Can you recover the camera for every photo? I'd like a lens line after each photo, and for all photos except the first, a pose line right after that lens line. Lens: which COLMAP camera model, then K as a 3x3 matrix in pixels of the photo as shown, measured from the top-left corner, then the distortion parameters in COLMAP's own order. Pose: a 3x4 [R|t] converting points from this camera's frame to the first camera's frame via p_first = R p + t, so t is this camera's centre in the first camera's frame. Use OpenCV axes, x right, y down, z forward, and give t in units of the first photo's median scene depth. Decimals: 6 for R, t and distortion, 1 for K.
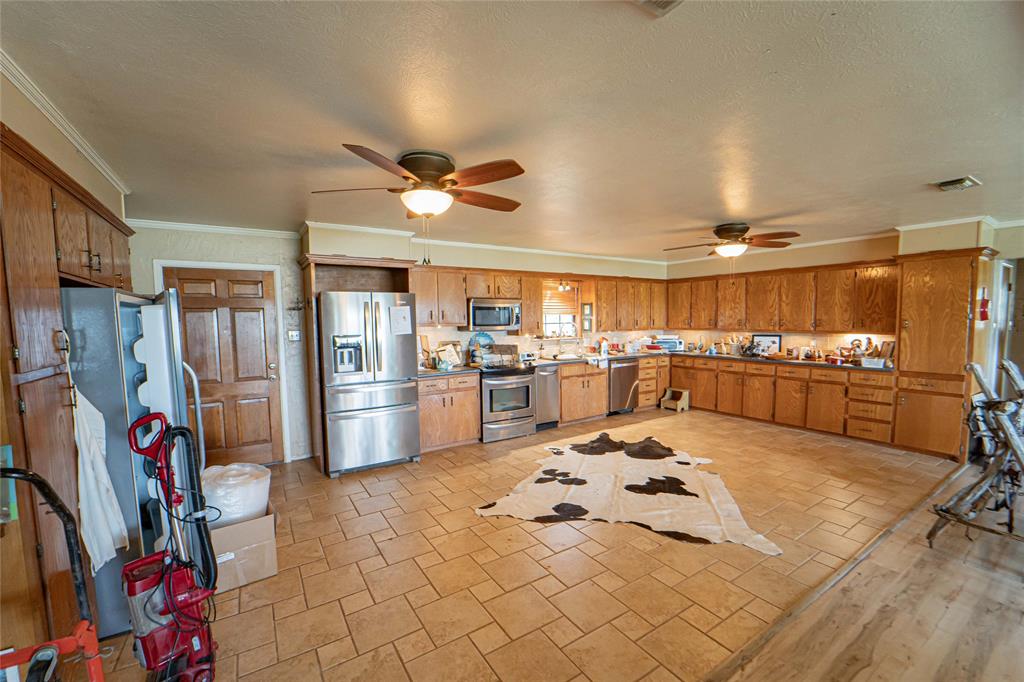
lens RADIAL K [[418.0, 0, 512.6], [0, 418.0, 343.4], [0, 0, 1]] dist [-0.016539, 0.000194]
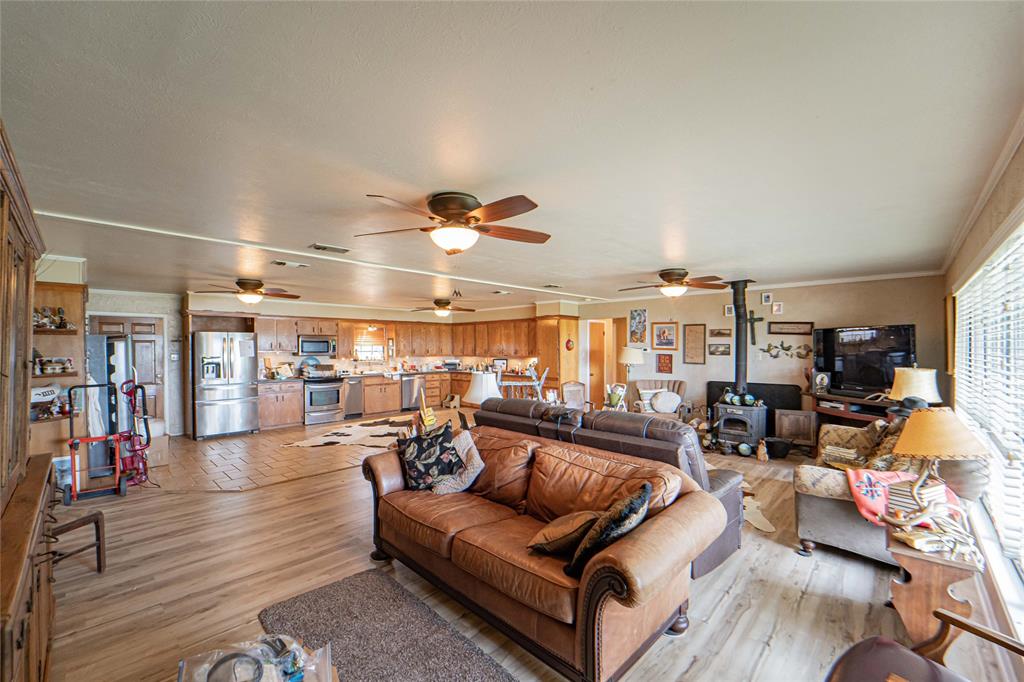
lens RADIAL K [[418.0, 0, 513.1], [0, 418.0, 345.7], [0, 0, 1]] dist [-0.016539, 0.000194]
pose [[0.971619, 0.007374, 0.236436, 0.315641], [0.009027, 0.997630, -0.068210, 0.048834], [-0.236379, 0.068408, 0.969250, -0.739957]]
